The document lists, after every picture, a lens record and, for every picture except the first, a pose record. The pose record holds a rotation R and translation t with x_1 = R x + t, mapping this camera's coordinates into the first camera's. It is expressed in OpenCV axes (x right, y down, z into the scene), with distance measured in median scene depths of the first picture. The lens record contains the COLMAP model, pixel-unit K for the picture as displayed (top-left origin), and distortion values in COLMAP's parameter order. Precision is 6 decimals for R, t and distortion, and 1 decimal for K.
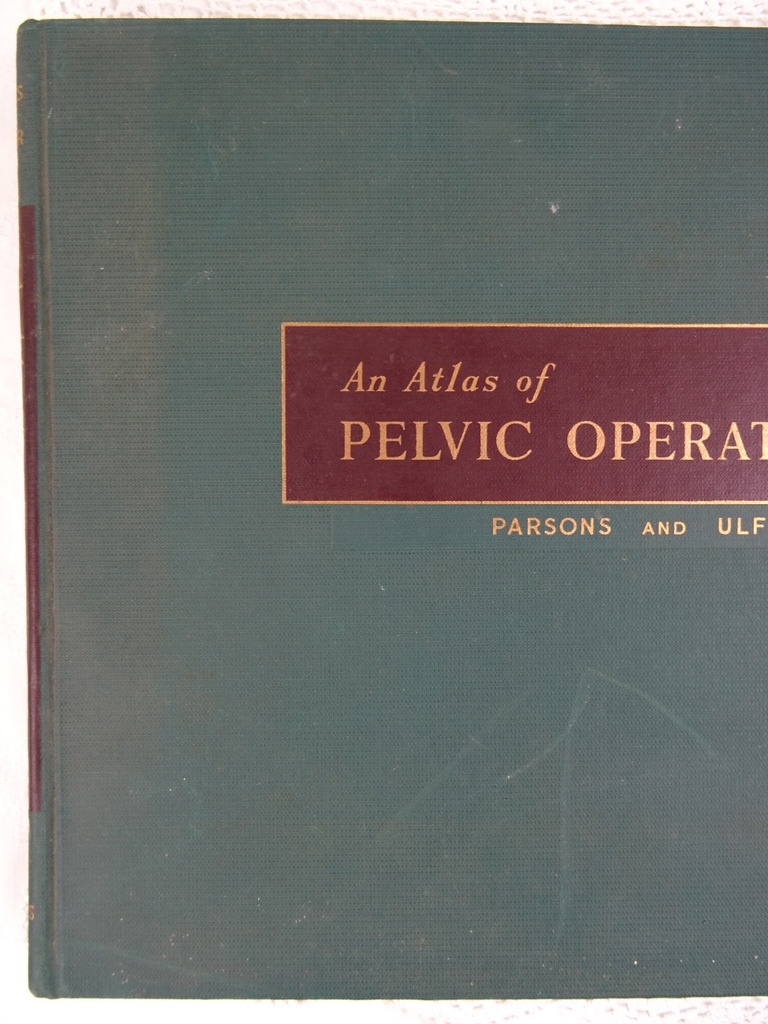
lens RADIAL K [[788.1, 0, 348.3], [0, 788.1, 523.6], [0, 0, 1]] dist [0.015346, -0.030238]
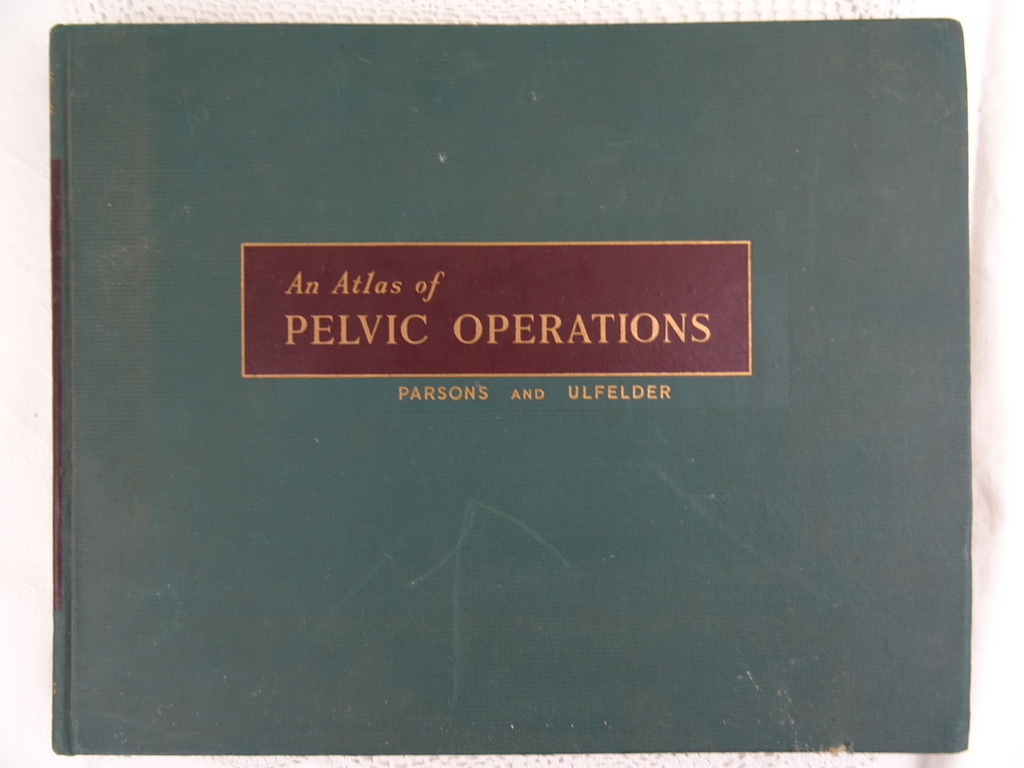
lens RADIAL K [[788.1, 0, 514.9], [0, 788.1, 386.5], [0, 0, 1]] dist [0.015346, -0.030238]
pose [[0.999937, -0.005608, -0.009725, 0.391528], [0.005260, 0.999357, -0.035463, 0.040084], [0.009918, 0.035410, 0.999324, -0.333597]]
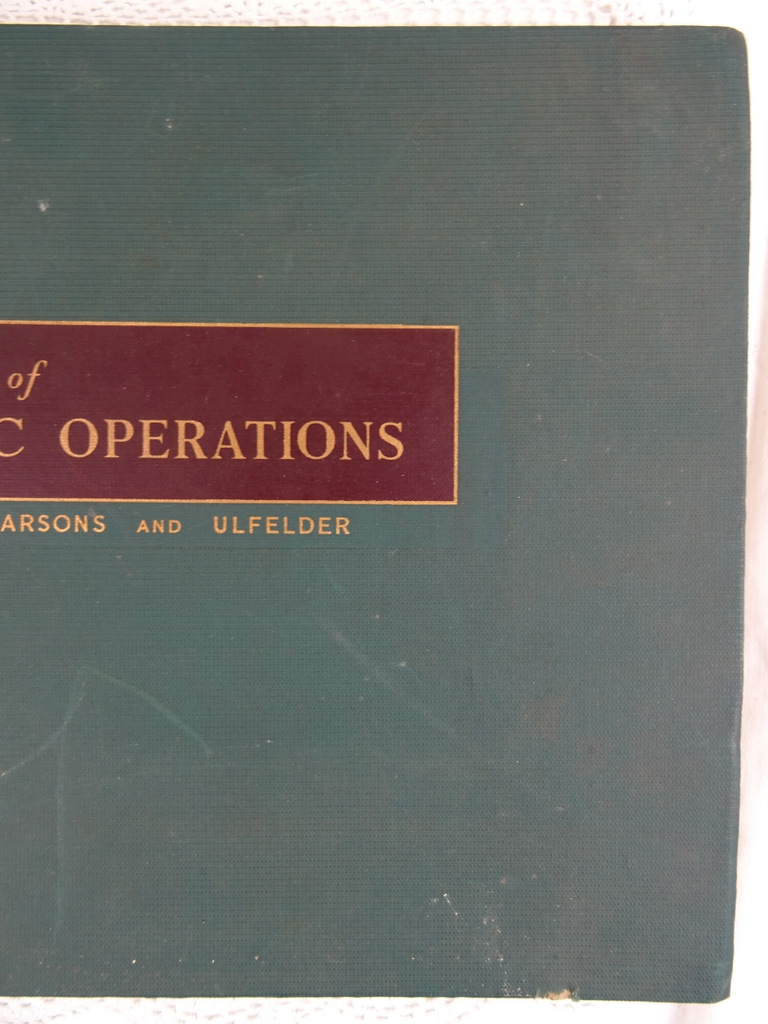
lens RADIAL K [[788.1, 0, 386.5], [0, 788.1, 519.2], [0, 0, 1]] dist [0.015346, -0.030238]
pose [[0.999962, 0.008535, -0.001551, 0.691485], [-0.008546, 0.999941, -0.006660, 0.001165], [0.001494, 0.006673, 0.999977, -0.001313]]
